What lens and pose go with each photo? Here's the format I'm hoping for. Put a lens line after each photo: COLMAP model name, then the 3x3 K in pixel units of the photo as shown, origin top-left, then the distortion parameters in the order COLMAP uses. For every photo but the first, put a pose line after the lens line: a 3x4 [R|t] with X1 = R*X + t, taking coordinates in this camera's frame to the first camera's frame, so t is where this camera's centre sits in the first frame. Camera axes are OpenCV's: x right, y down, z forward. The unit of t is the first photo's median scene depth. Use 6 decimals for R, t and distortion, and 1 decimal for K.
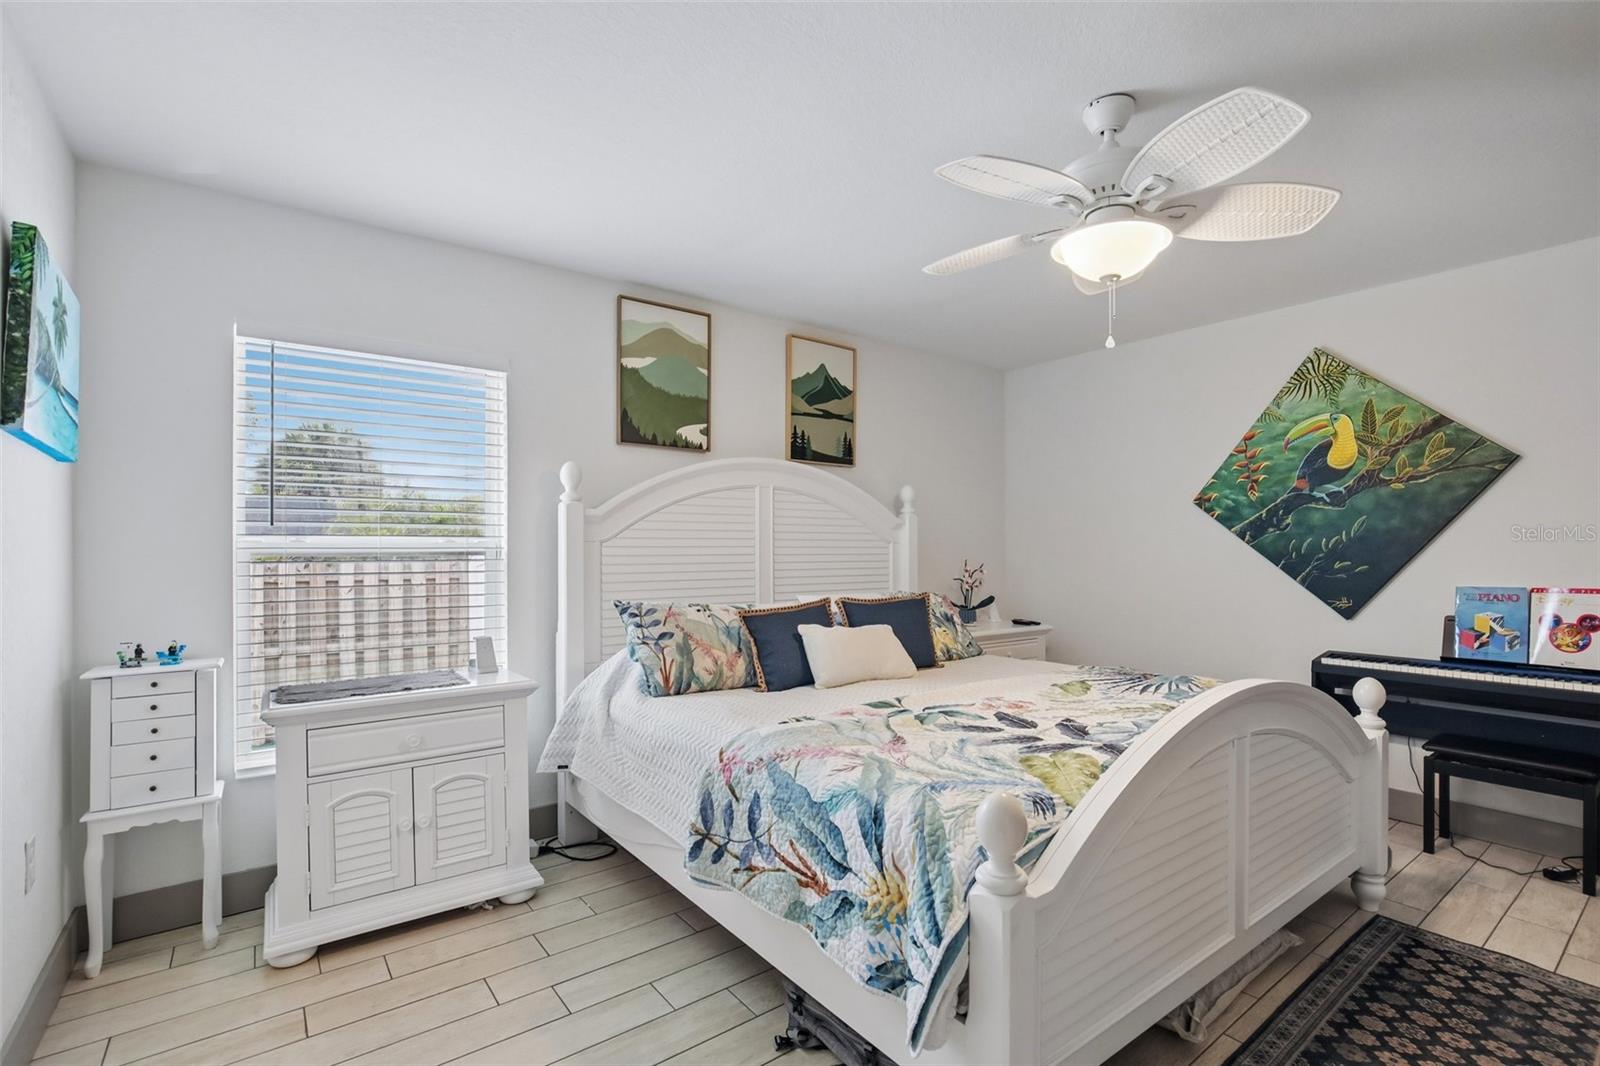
lens RADIAL K [[727.2, 0, 802.0], [0, 727.2, 552.7], [0, 0, 1]] dist [0.012729, 0.000404]
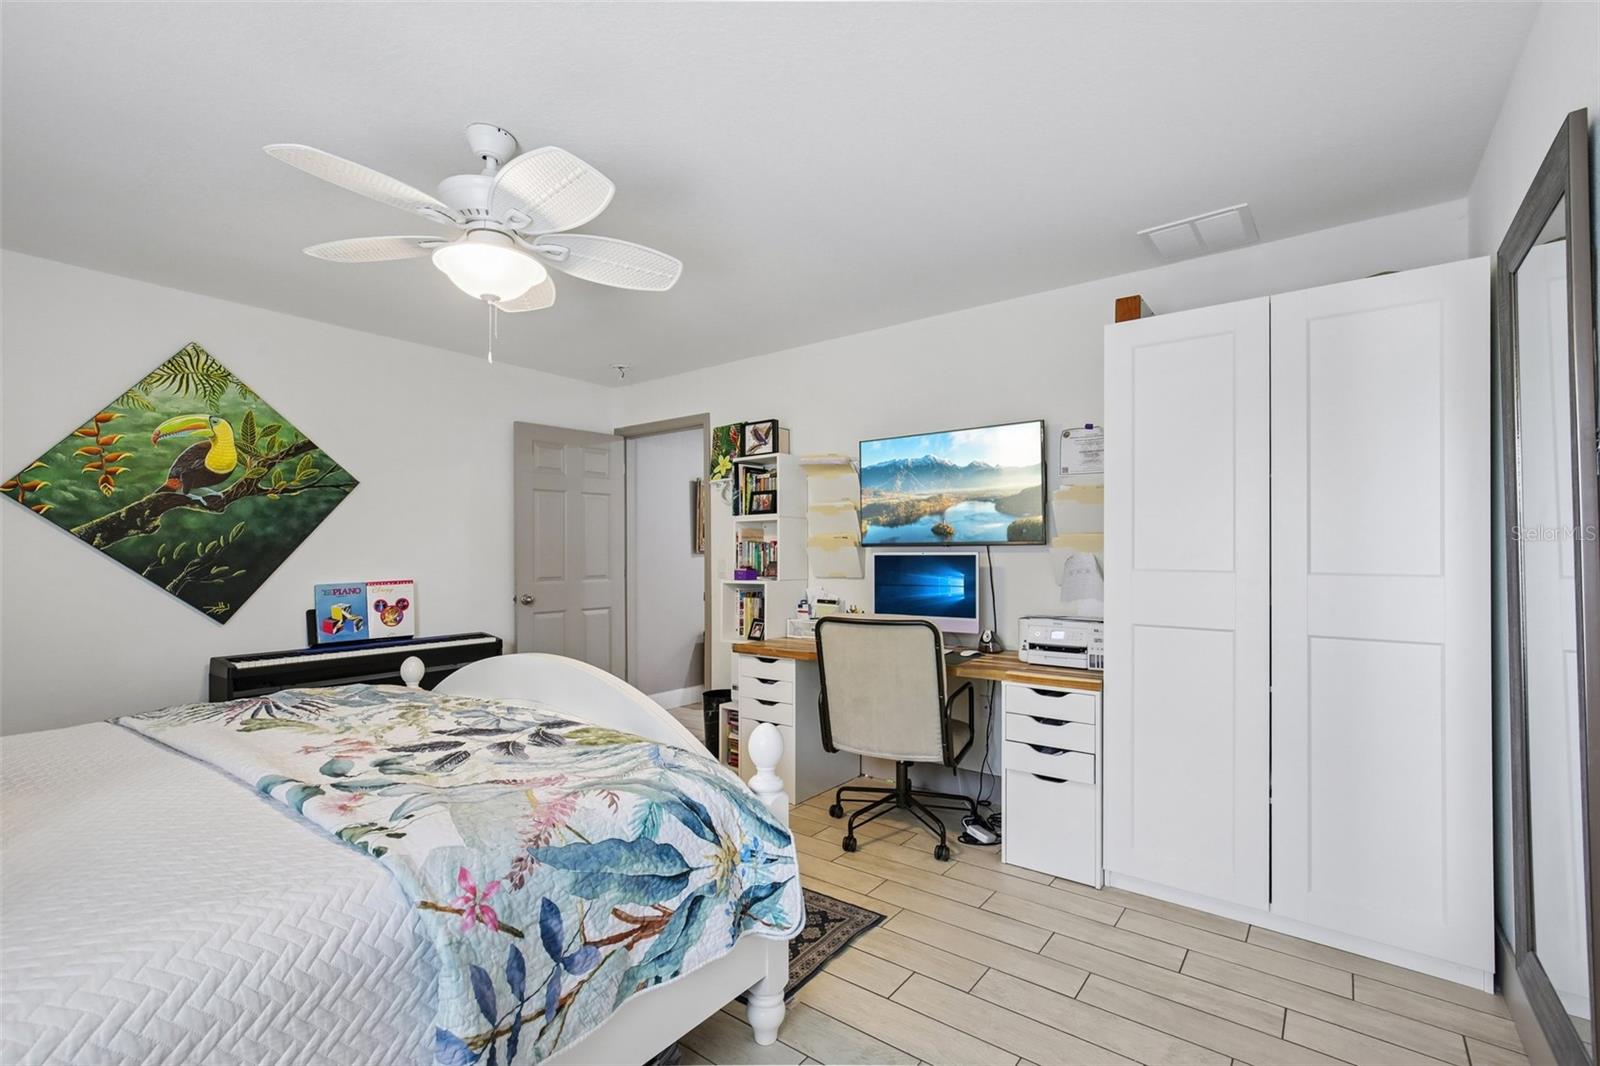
lens RADIAL K [[727.2, 0, 792.1], [0, 727.2, 553.4], [0, 0, 1]] dist [-0.000850, 0.000166]
pose [[-0.254412, 0.001412, 0.967095, -0.726409], [0.010385, 0.999945, 0.001272, 0.002082], [-0.967040, 0.010367, -0.254413, 0.870826]]
